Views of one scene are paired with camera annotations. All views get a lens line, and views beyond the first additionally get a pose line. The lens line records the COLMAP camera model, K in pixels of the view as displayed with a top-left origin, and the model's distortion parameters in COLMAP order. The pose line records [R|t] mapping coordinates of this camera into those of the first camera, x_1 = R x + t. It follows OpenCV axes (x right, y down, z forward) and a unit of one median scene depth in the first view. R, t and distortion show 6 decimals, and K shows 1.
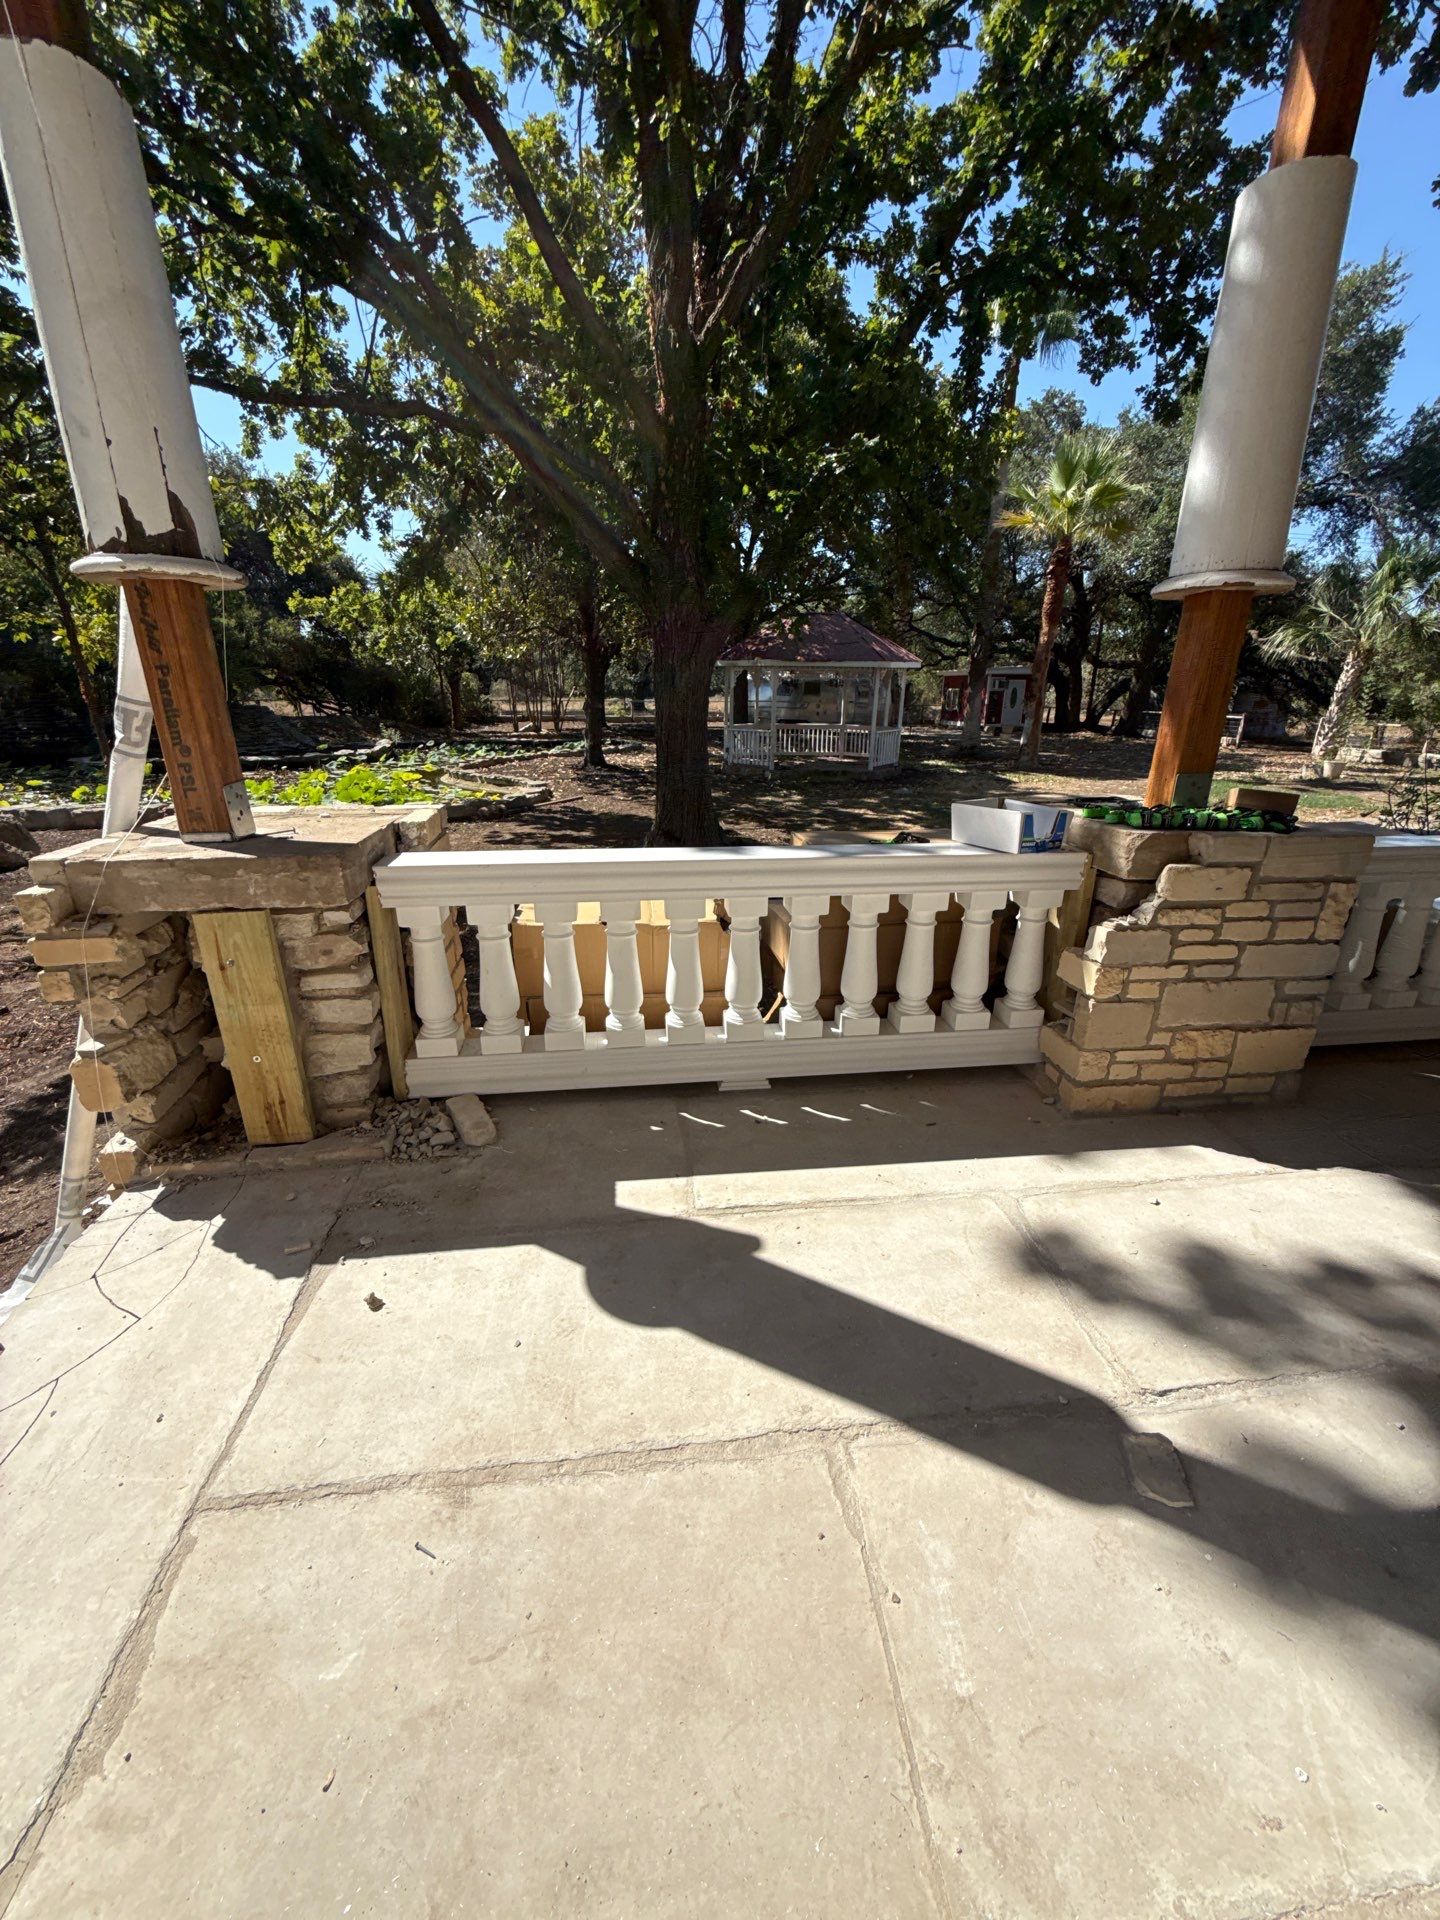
lens RADIAL K [[777.3, 0, 723.4], [0, 777.3, 958.9], [0, 0, 1]] dist [0.001134, 0.000028]
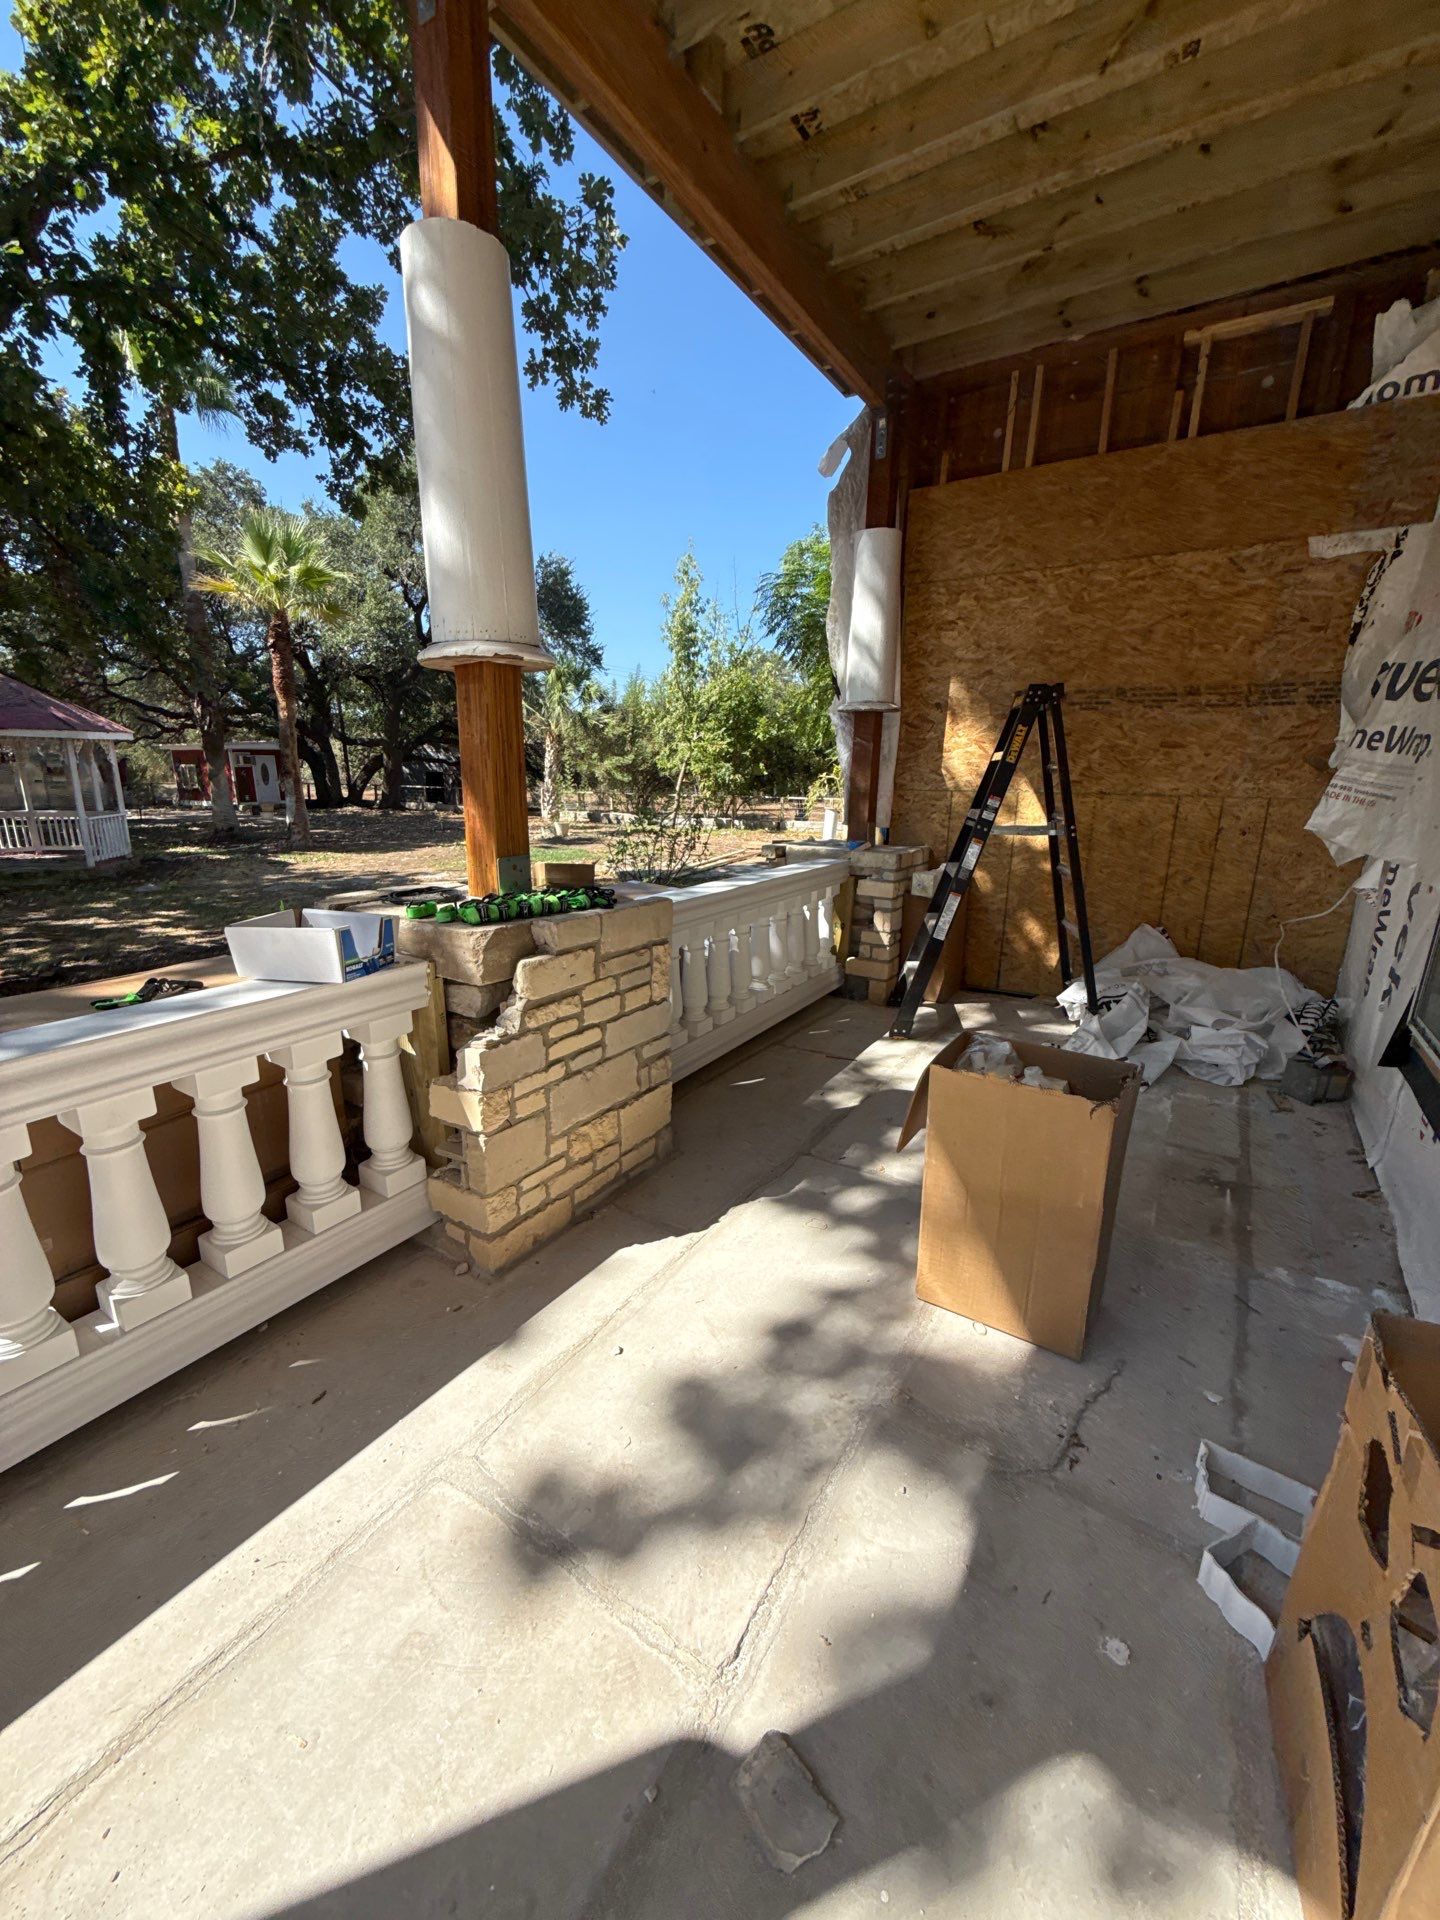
lens RADIAL K [[764.0, 0, 724.4], [0, 764.0, 963.7], [0, 0, 1]] dist [-0.000186, -0.000294]
pose [[0.644946, -0.191262, 0.739908, 0.017847], [0.249584, 0.967804, 0.032619, -0.019886], [-0.722324, 0.163632, 0.671917, 0.056231]]
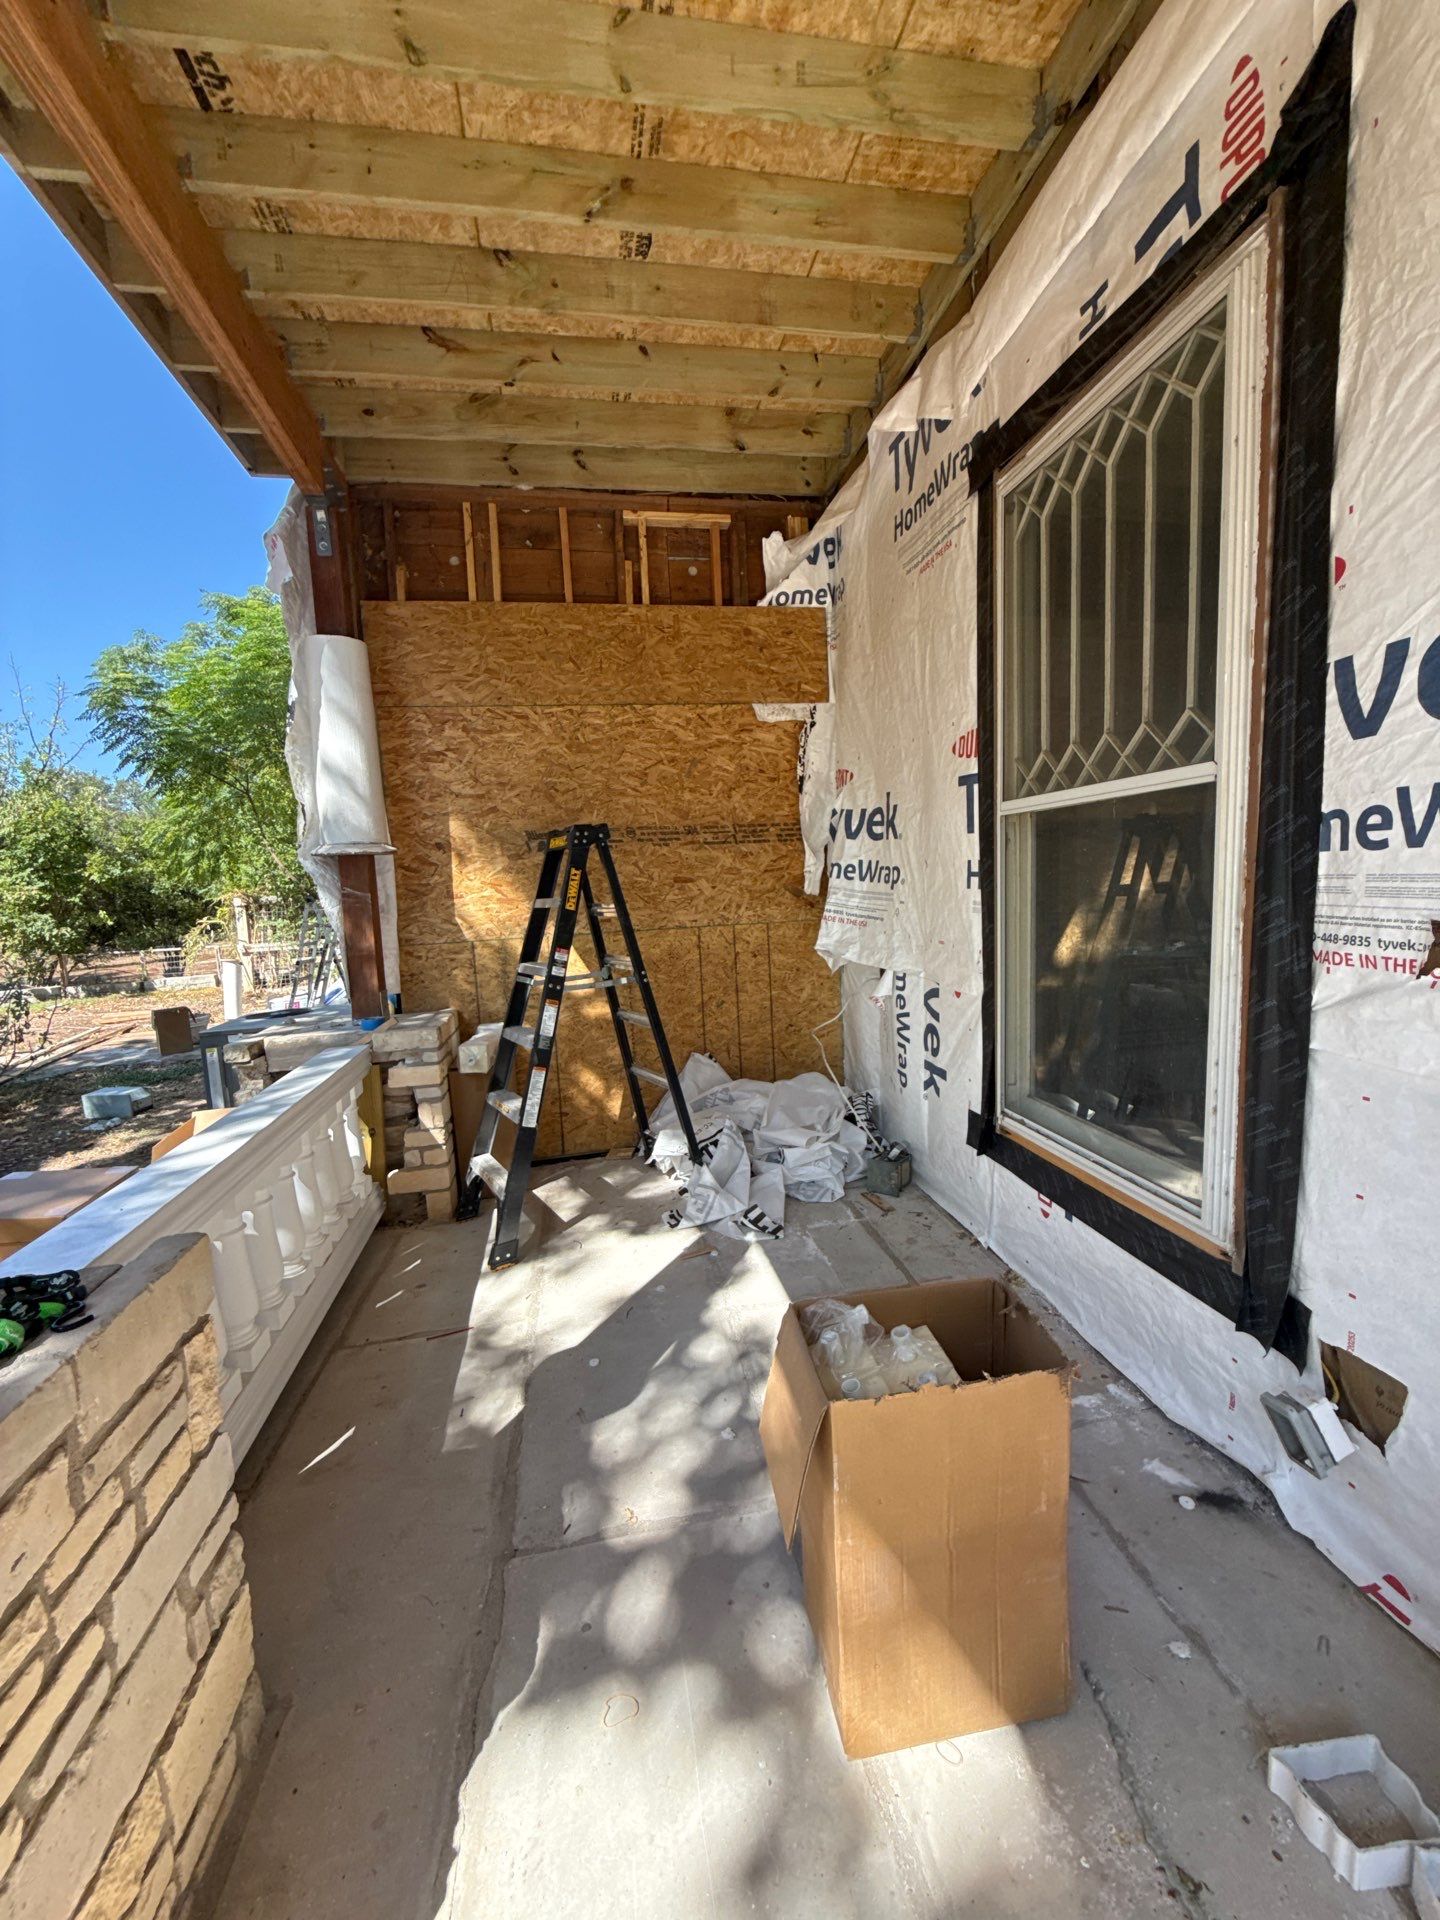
lens RADIAL K [[764.0, 0, 724.4], [0, 764.0, 963.7], [0, 0, 1]] dist [-0.000186, -0.000294]
pose [[-0.044500, -0.112659, 0.992637, 0.067967], [0.377853, 0.917910, 0.121117, -0.058512], [-0.924796, 0.380461, 0.001721, 0.131470]]
